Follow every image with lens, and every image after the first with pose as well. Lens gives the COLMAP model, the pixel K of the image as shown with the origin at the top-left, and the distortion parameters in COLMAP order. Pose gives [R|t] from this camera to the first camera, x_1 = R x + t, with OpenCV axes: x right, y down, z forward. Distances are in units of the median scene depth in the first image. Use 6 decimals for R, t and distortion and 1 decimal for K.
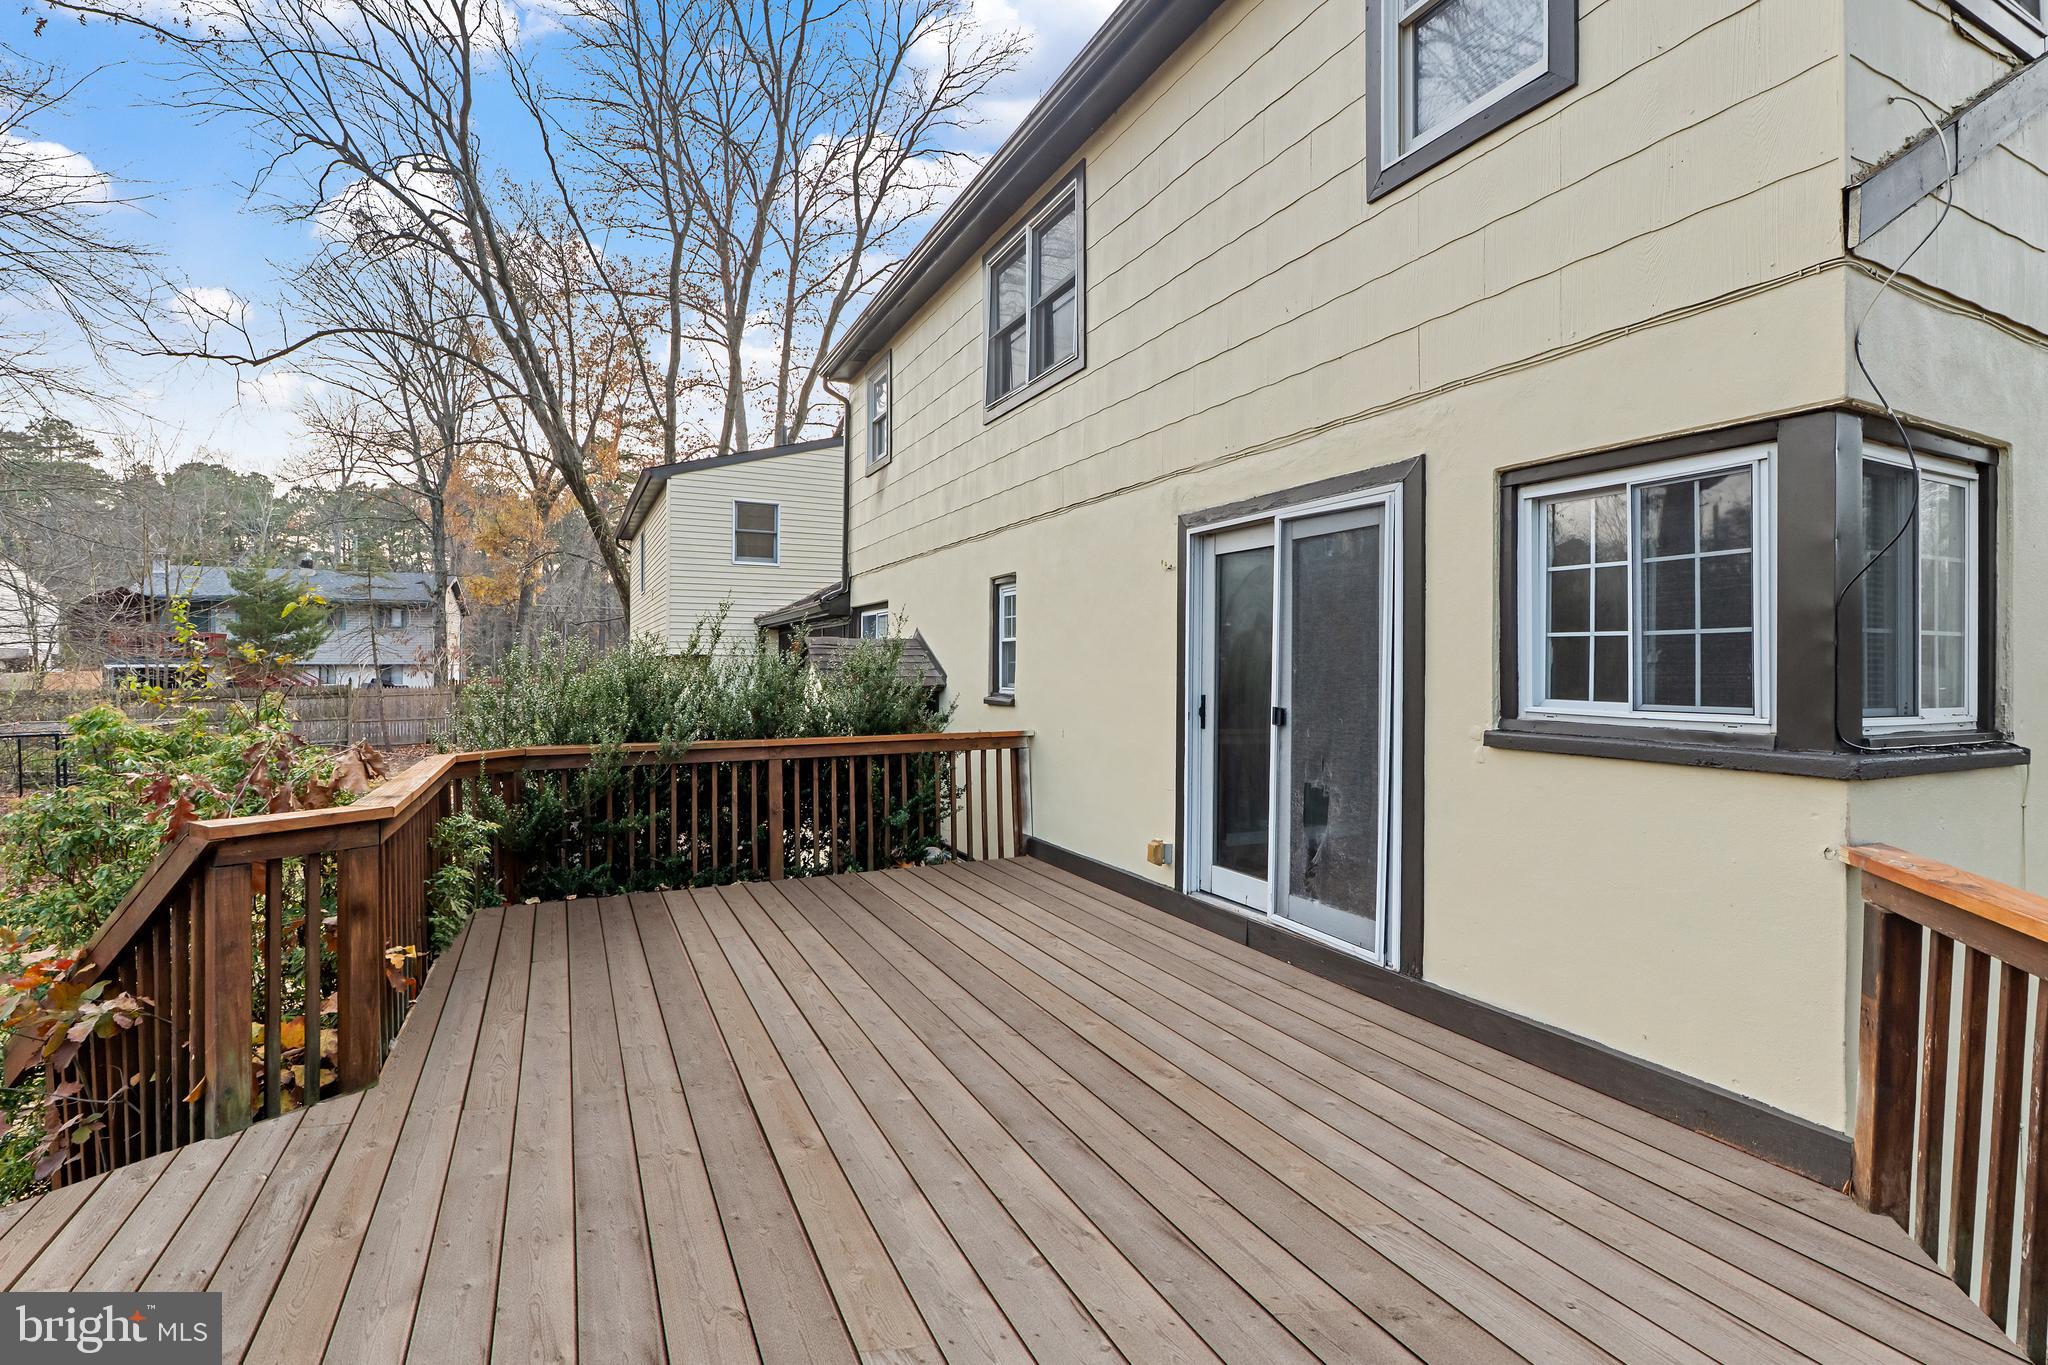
lens RADIAL K [[936.9, 0, 1024.9], [0, 936.9, 676.5], [0, 0, 1]] dist [-0.009364, 0.001271]
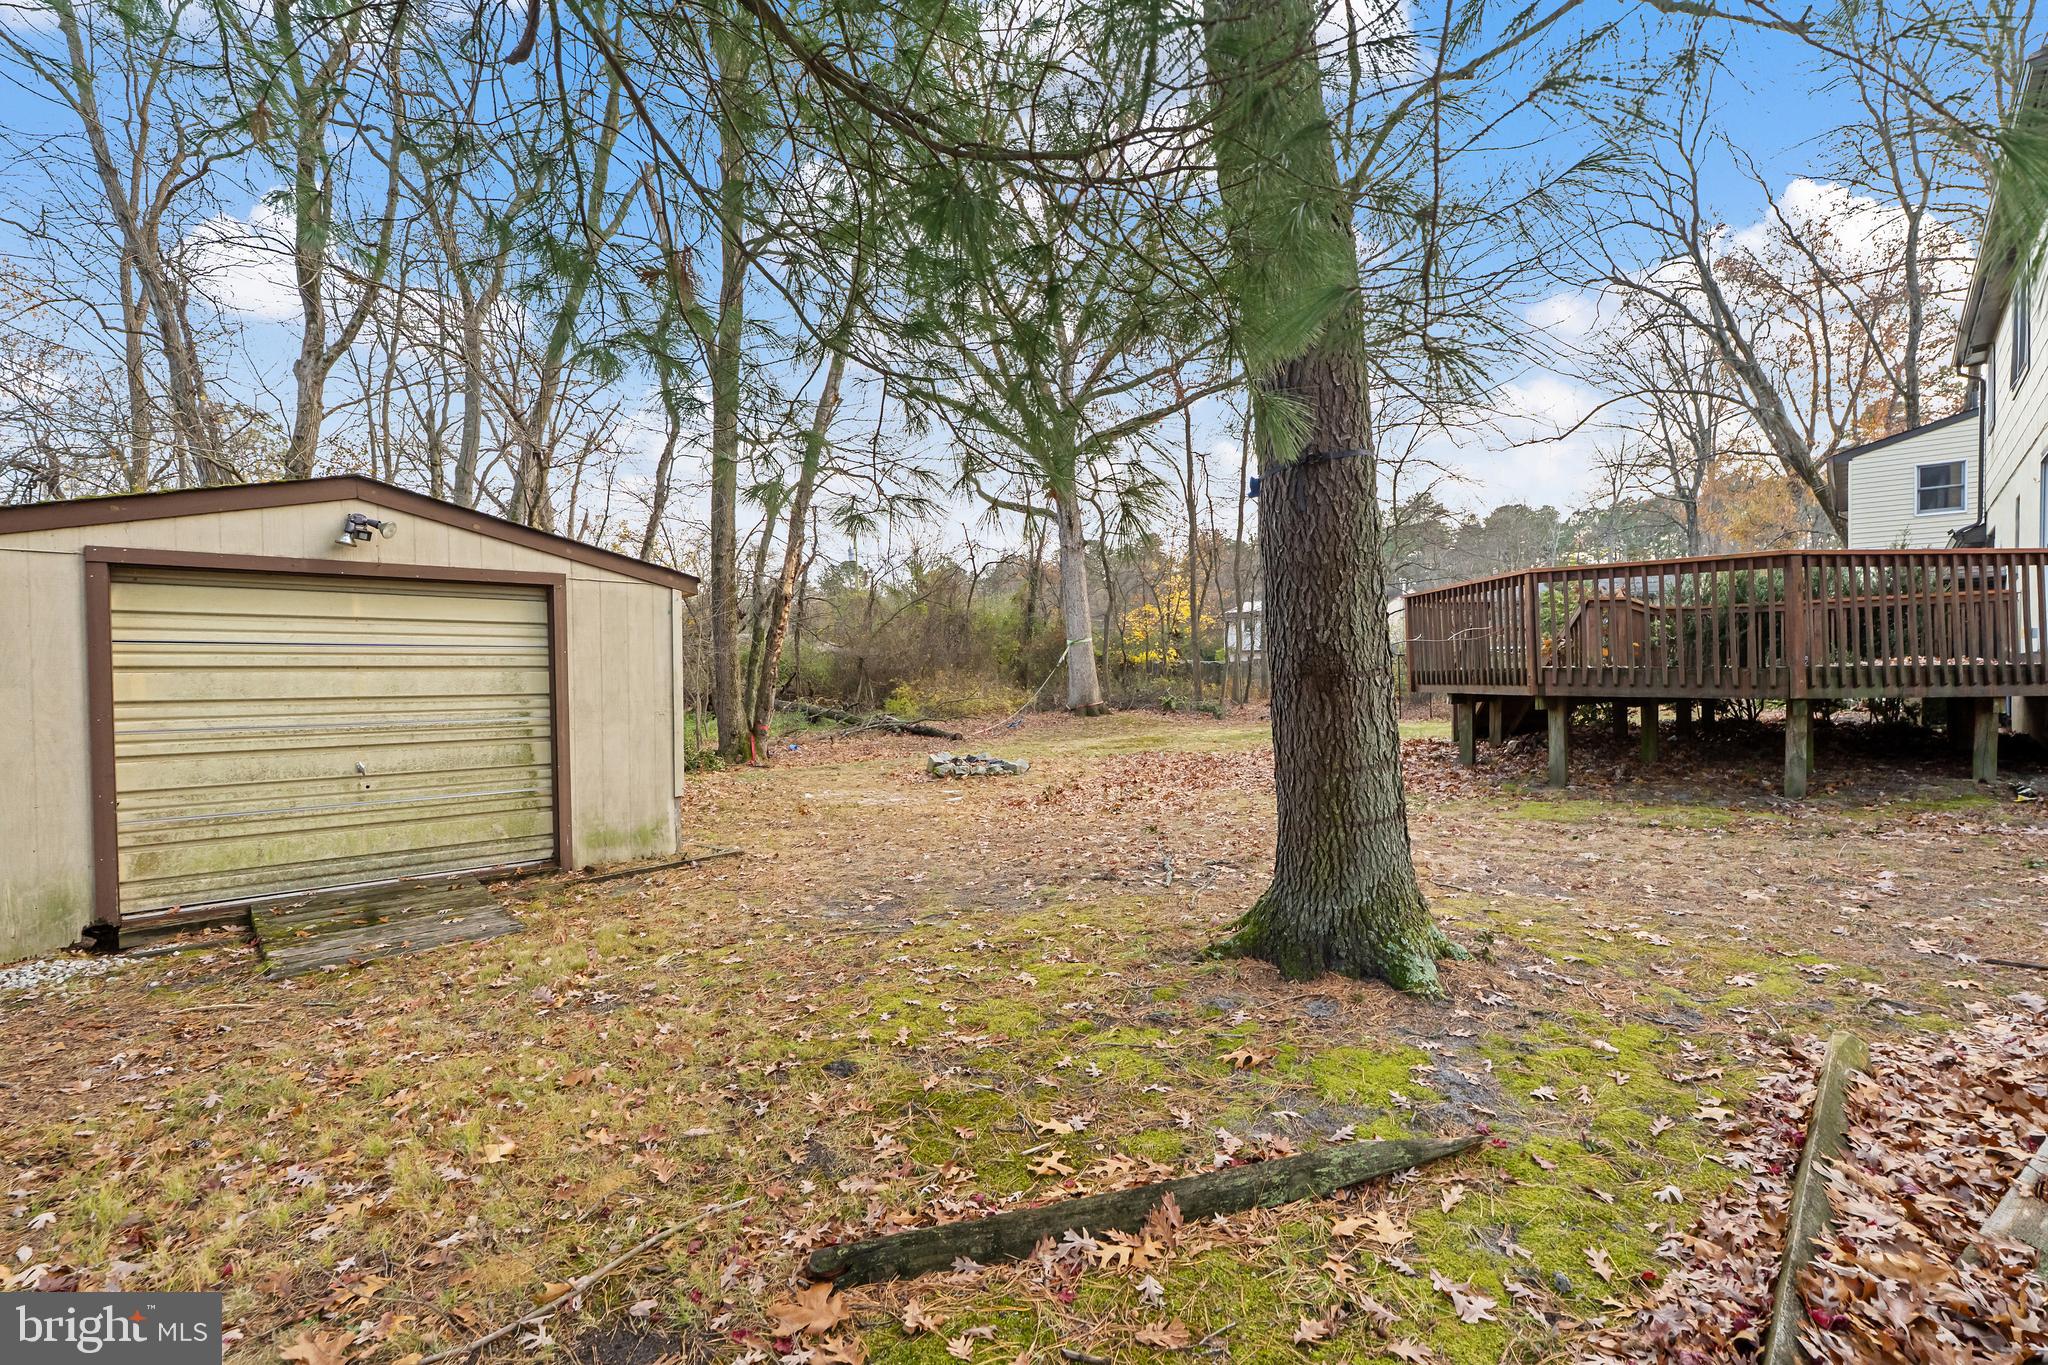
lens RADIAL K [[936.9, 0, 1022.1], [0, 936.9, 684.2], [0, 0, 1]] dist [-0.009364, 0.001271]
pose [[0.366308, -0.001633, -0.930492, 0.148386], [0.001445, 0.999998, -0.001186, 0.037768], [0.930493, -0.000910, 0.366309, -0.207506]]
